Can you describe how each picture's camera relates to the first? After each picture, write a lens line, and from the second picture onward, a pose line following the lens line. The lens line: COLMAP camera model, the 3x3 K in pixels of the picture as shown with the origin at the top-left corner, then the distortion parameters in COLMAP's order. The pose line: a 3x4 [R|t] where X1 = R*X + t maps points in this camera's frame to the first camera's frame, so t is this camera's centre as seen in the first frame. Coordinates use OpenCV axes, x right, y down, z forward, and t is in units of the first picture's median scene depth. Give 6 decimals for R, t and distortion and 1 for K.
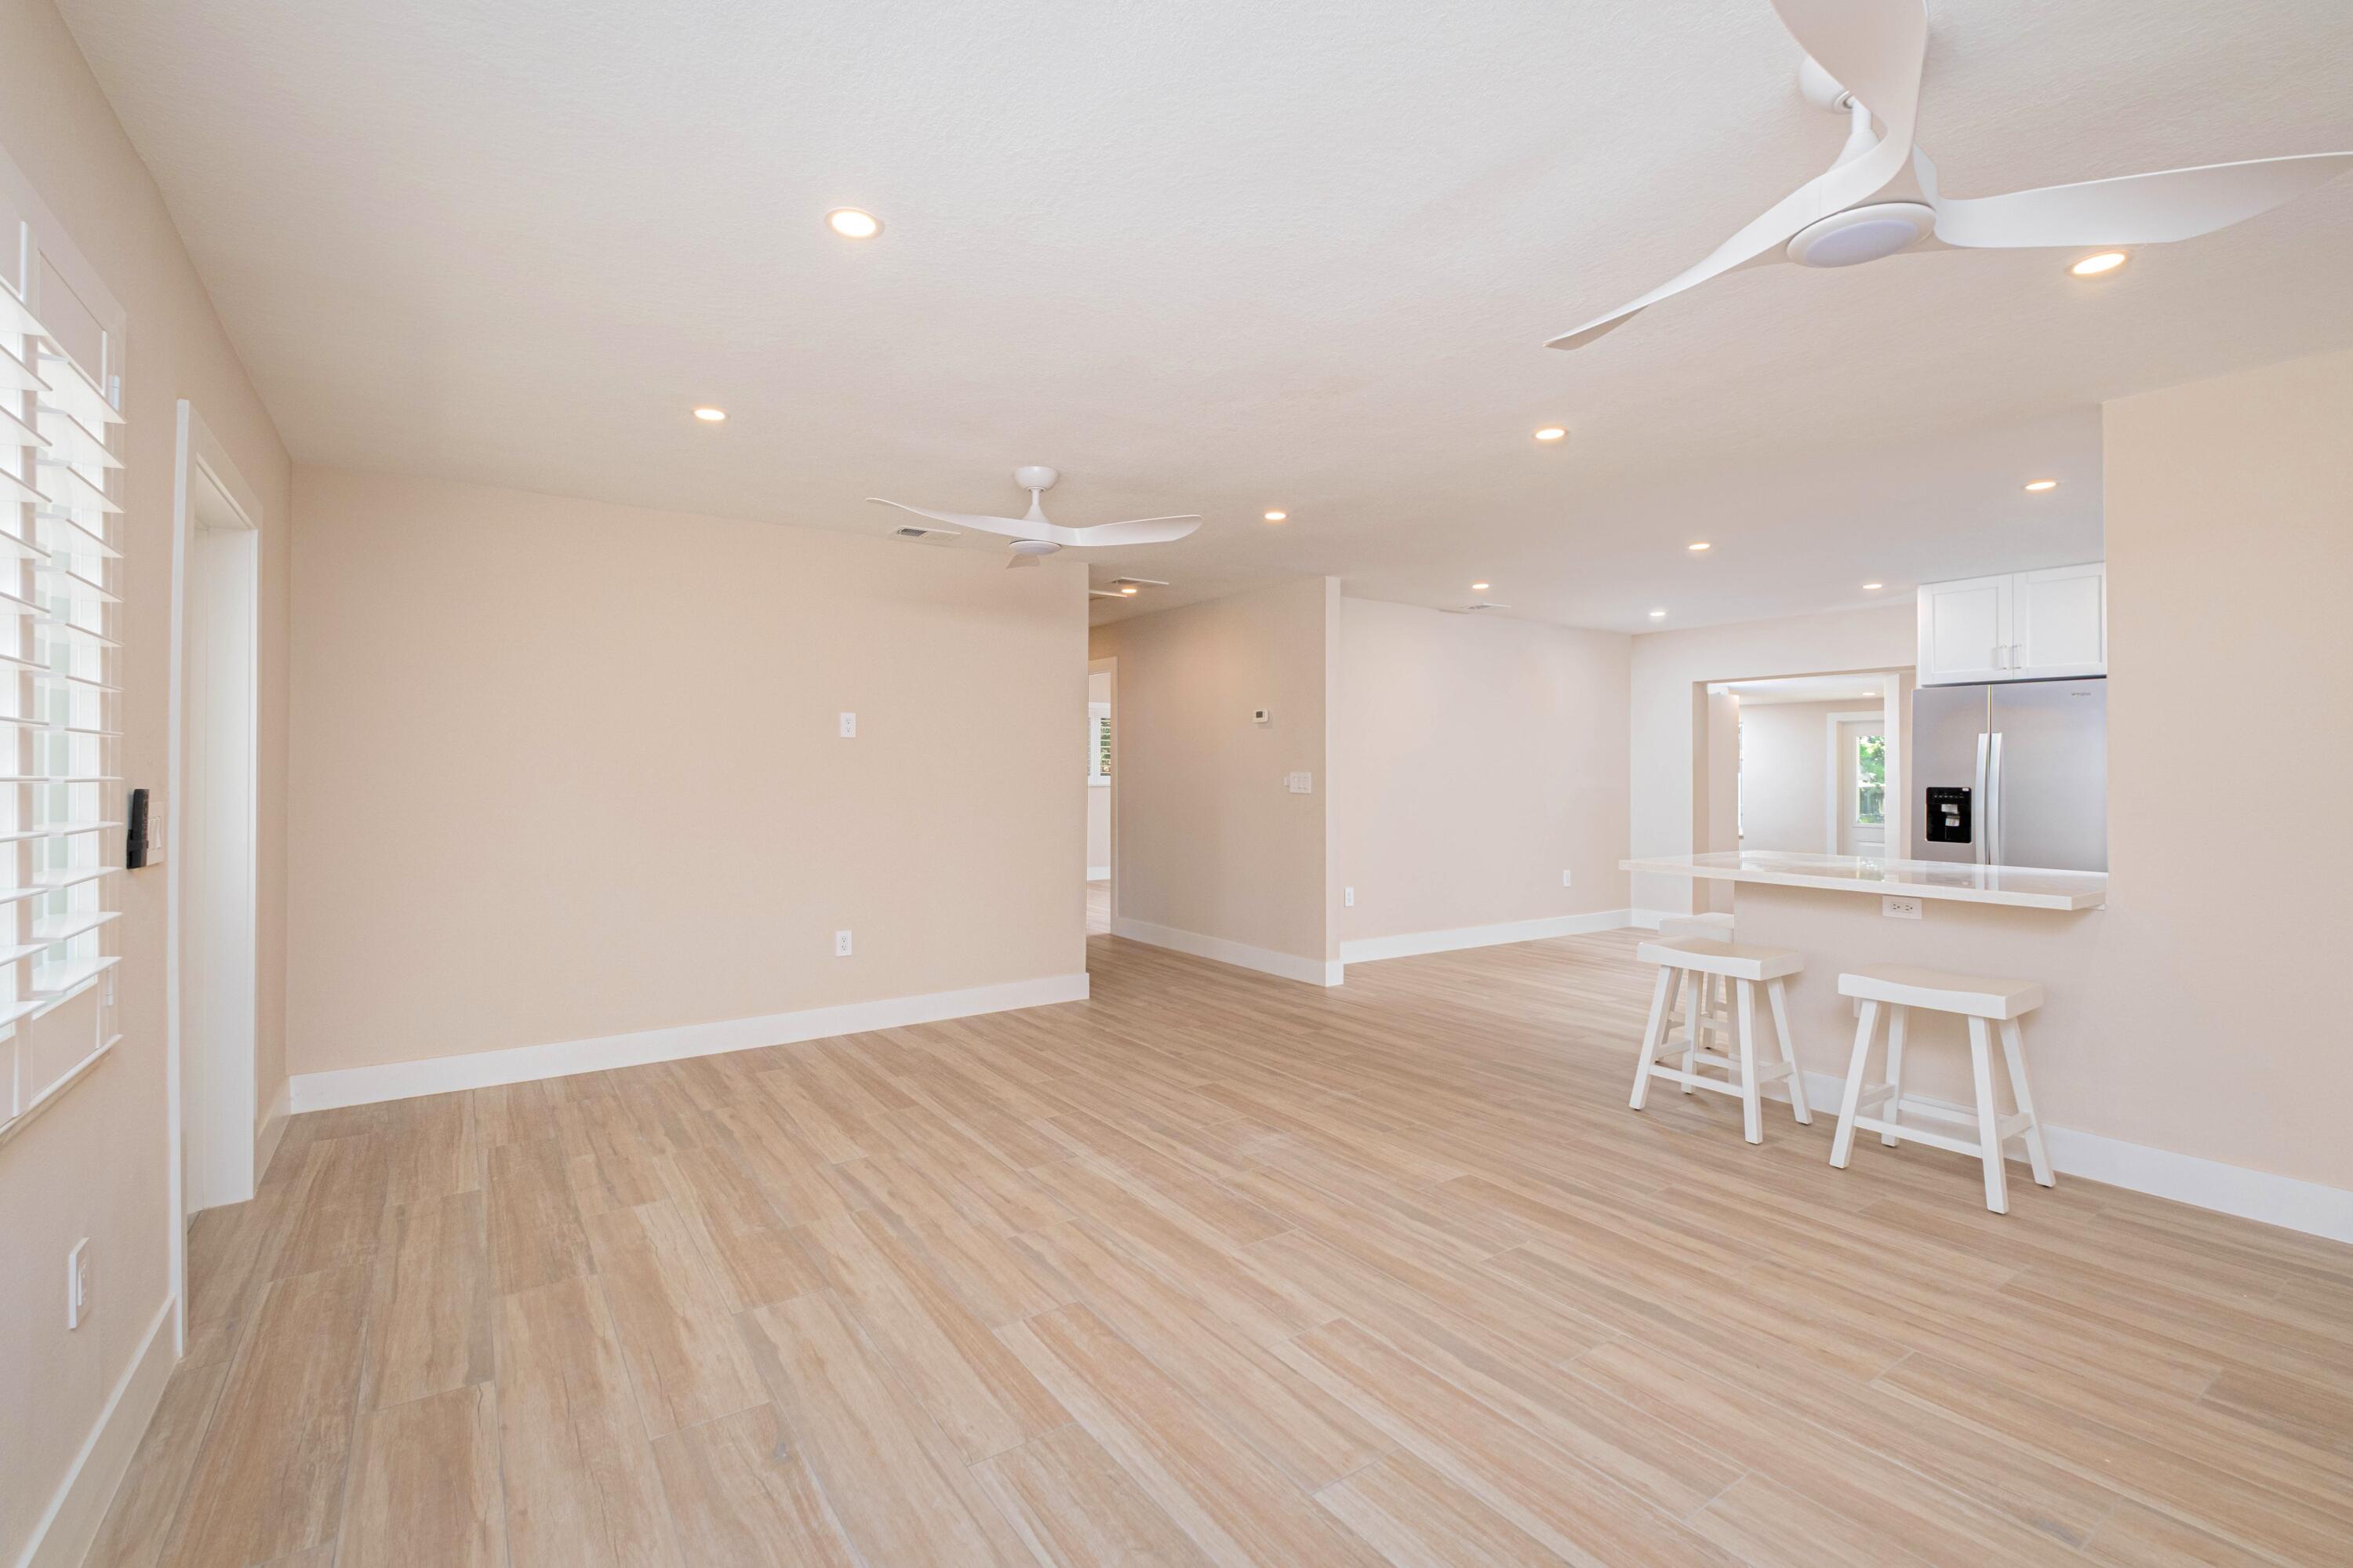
lens RADIAL K [[1038.2, 0, 1158.5], [0, 1038.2, 770.0], [0, 0, 1]] dist [-0.001618, -0.000649]
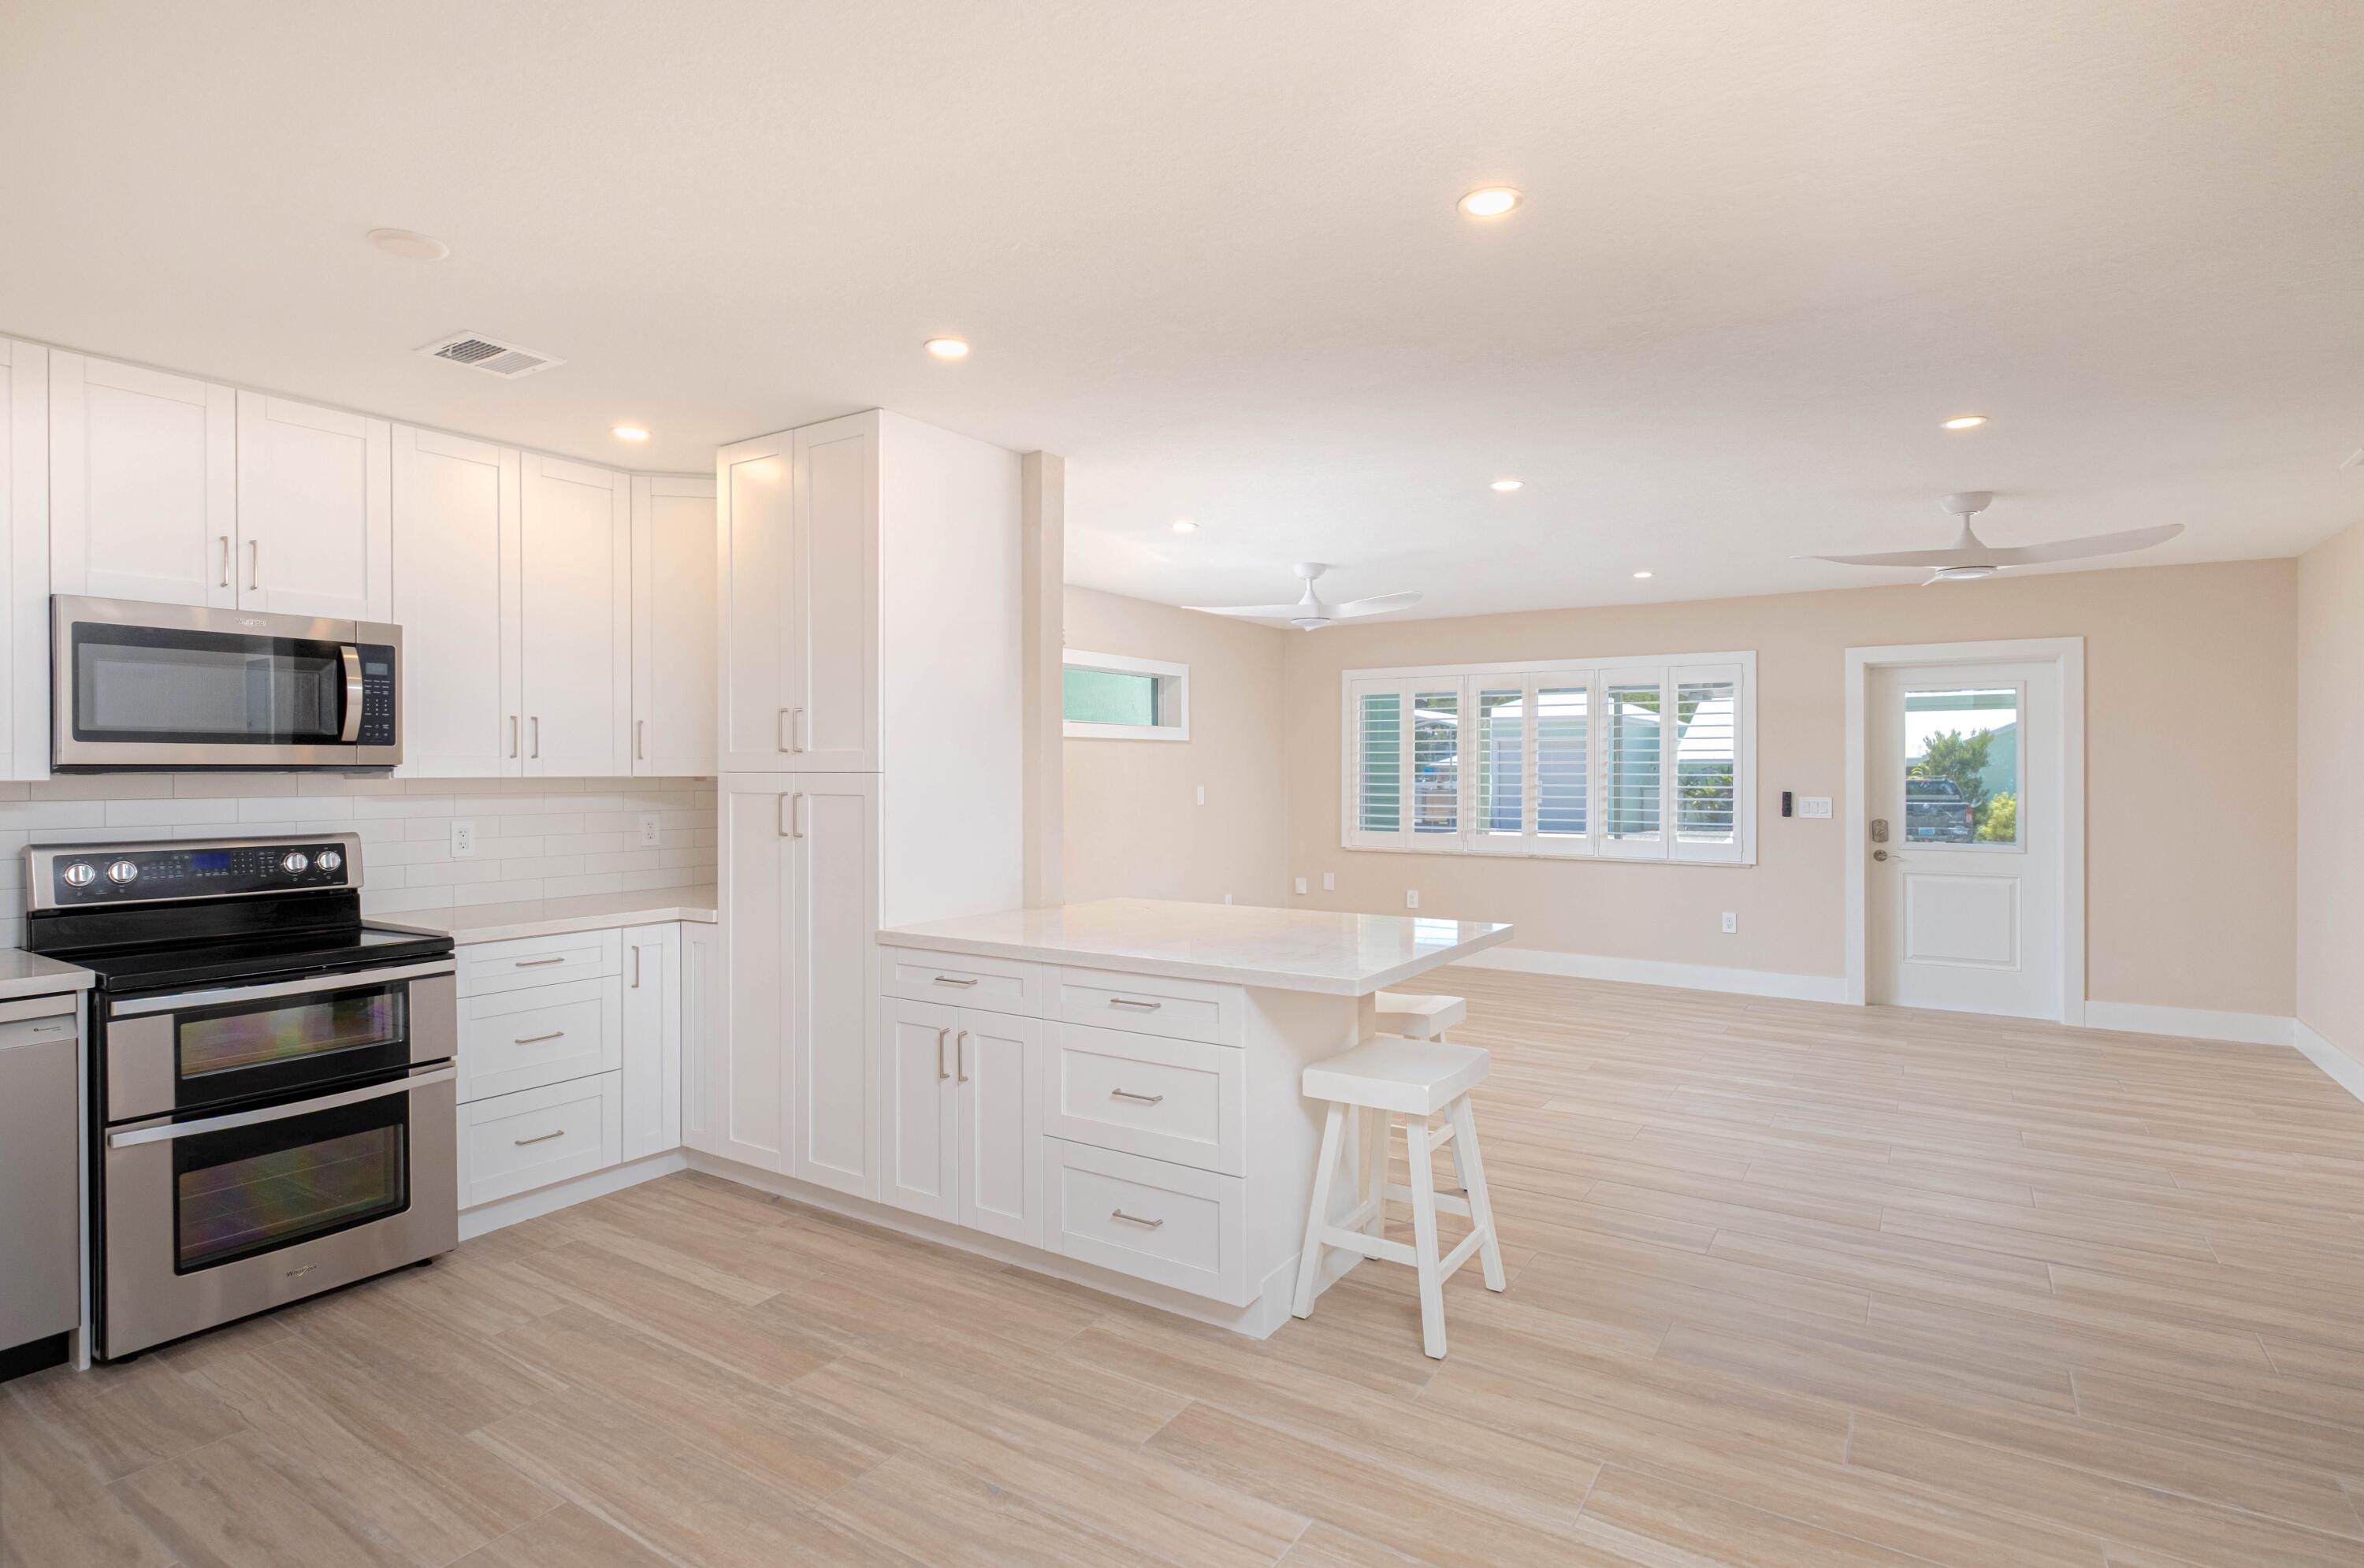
lens RADIAL K [[1182.4, 0, 1176.8], [0, 1182.4, 773.4], [0, 0, 1]] dist [-0.000189, -0.000524]
pose [[-0.922998, -0.001156, -0.384804, 1.341372], [-0.002159, 0.999995, 0.002173, -0.027916], [0.384800, 0.002837, -0.922996, 2.292239]]
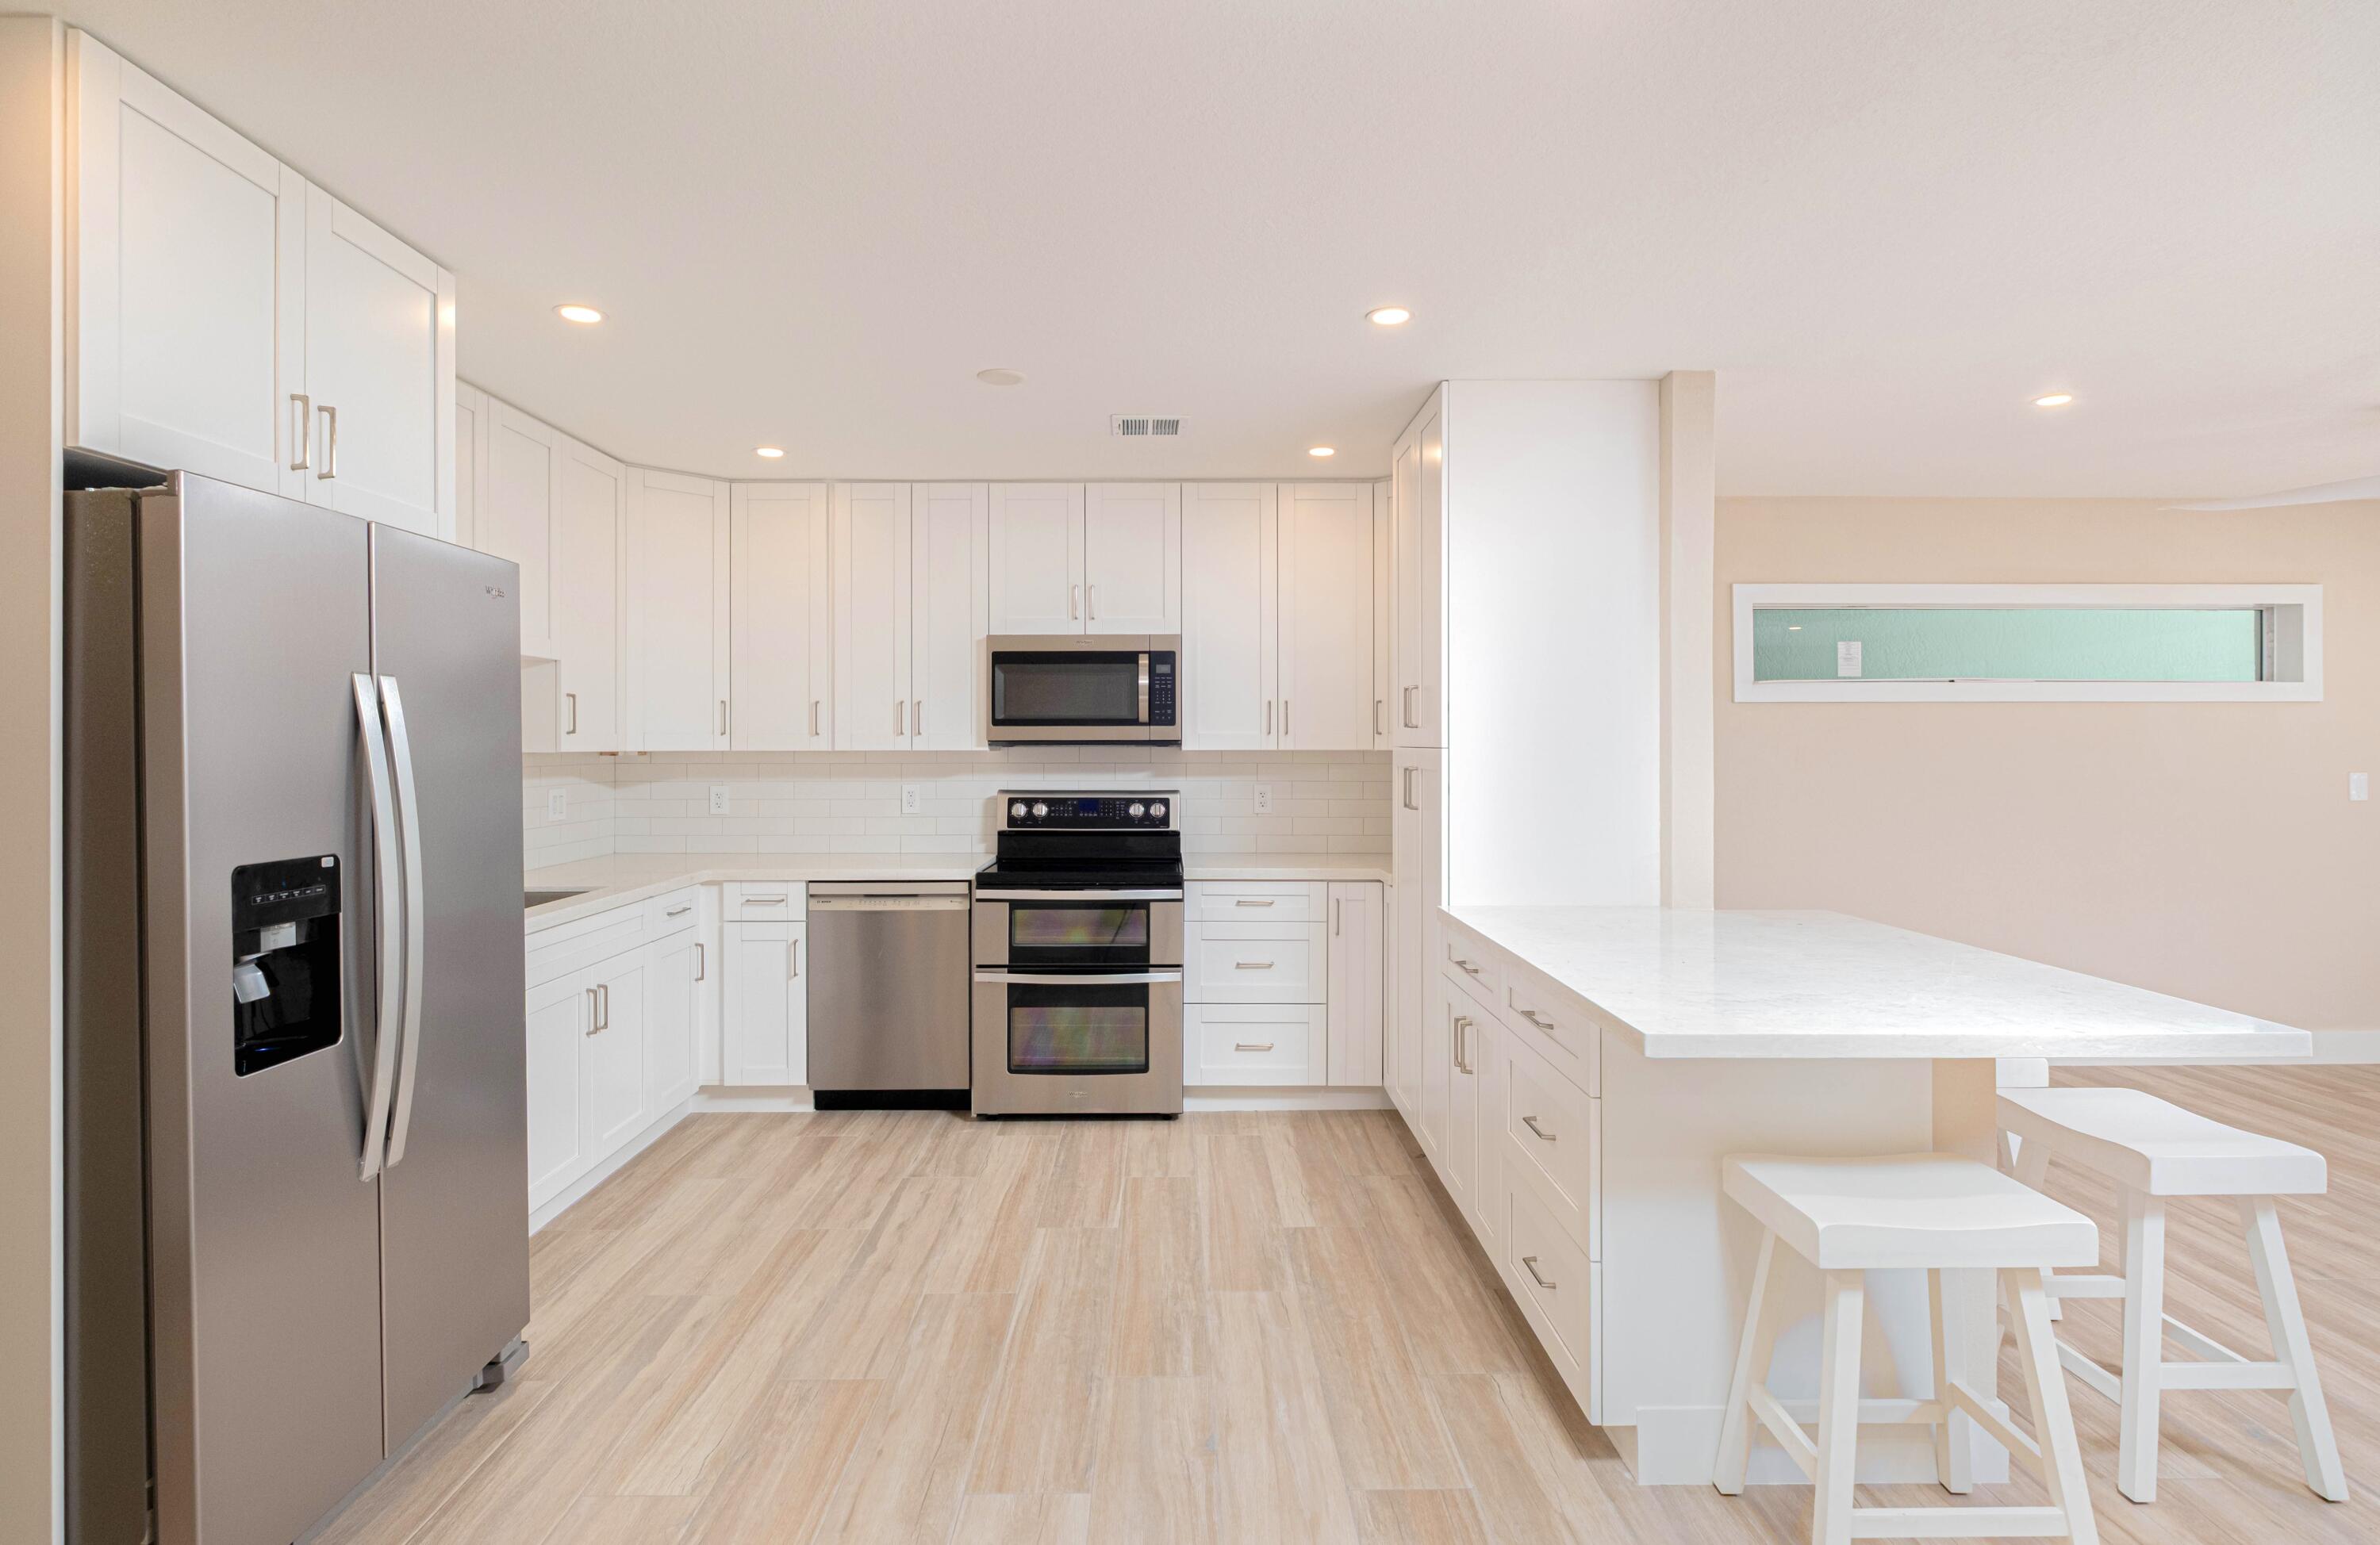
lens RADIAL K [[1187.0, 0, 1183.8], [0, 1187.0, 743.3], [0, 0, 1]] dist [0.001128, -0.000630]
pose [[-0.834811, -0.004095, 0.550521, 0.761861], [-0.004029, 0.999991, 0.001329, -0.029991], [-0.550522, -0.001109, -0.834820, 2.216337]]
